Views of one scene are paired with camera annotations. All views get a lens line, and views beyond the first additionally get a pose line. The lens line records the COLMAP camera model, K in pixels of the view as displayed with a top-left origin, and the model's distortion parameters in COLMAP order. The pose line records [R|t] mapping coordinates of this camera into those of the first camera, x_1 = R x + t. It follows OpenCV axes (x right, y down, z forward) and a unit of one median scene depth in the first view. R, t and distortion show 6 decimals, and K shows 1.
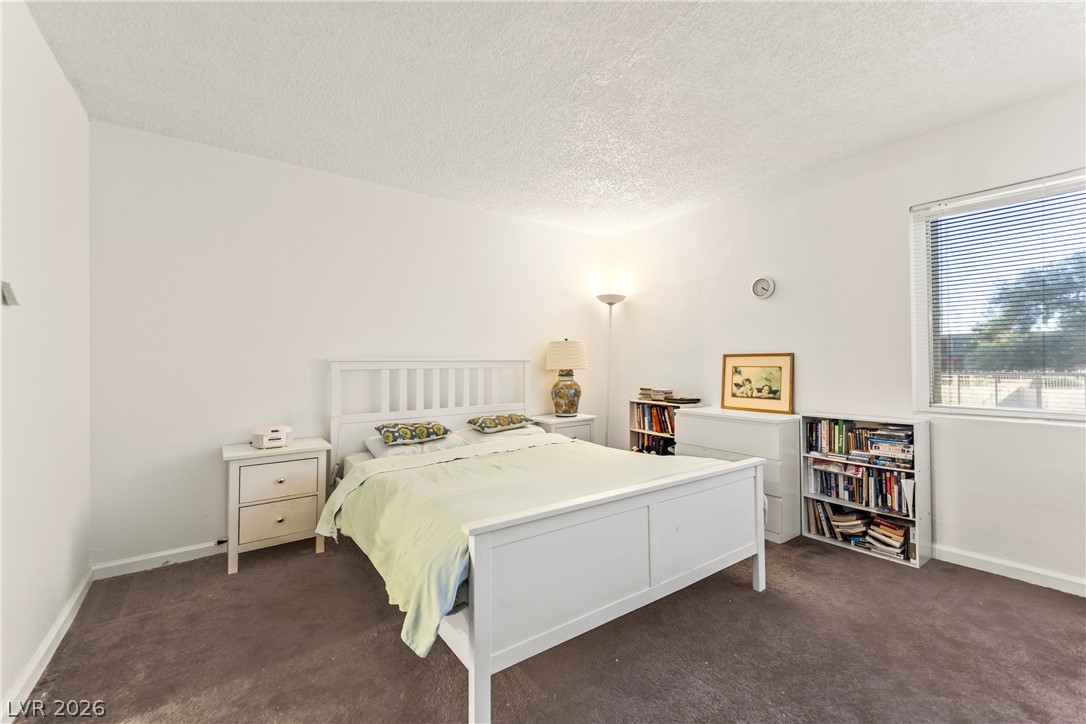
lens RADIAL K [[432.9, 0, 541.7], [0, 432.9, 358.4], [0, 0, 1]] dist [0.010450, -0.007503]
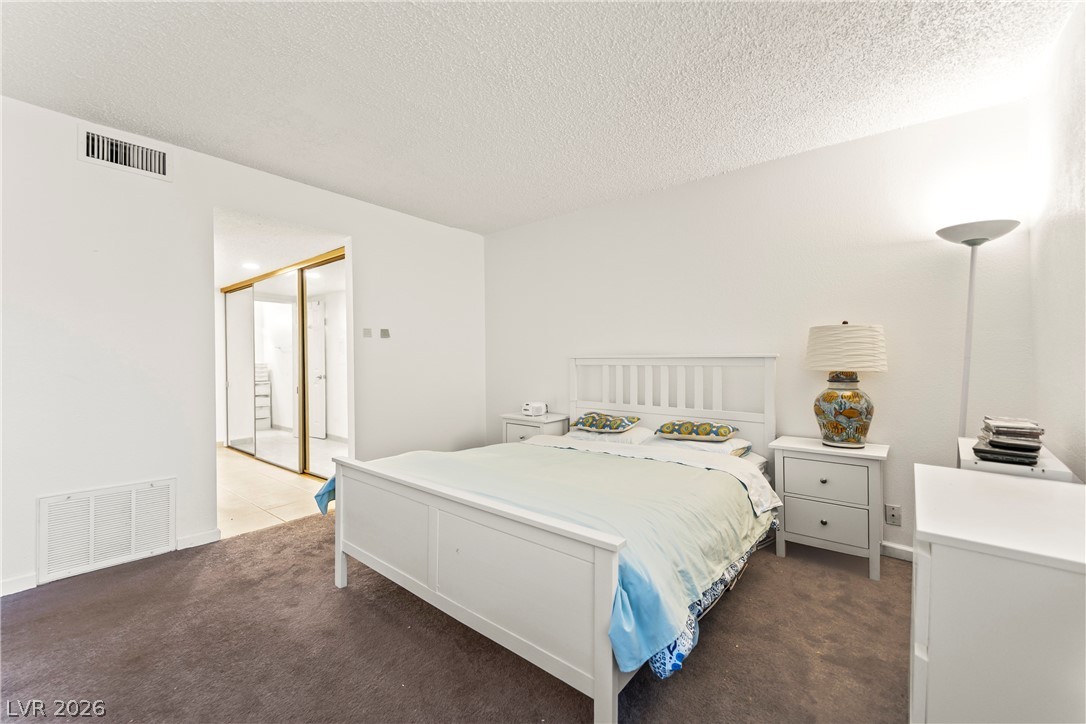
lens RADIAL K [[432.9, 0, 543.5], [0, 432.9, 360.2], [0, 0, 1]] dist [0.010450, -0.007503]
pose [[0.273421, 0.006432, -0.961873, 0.586726], [0.004247, 0.999960, 0.007894, 0.002901], [0.961885, -0.006244, 0.273382, 0.456169]]
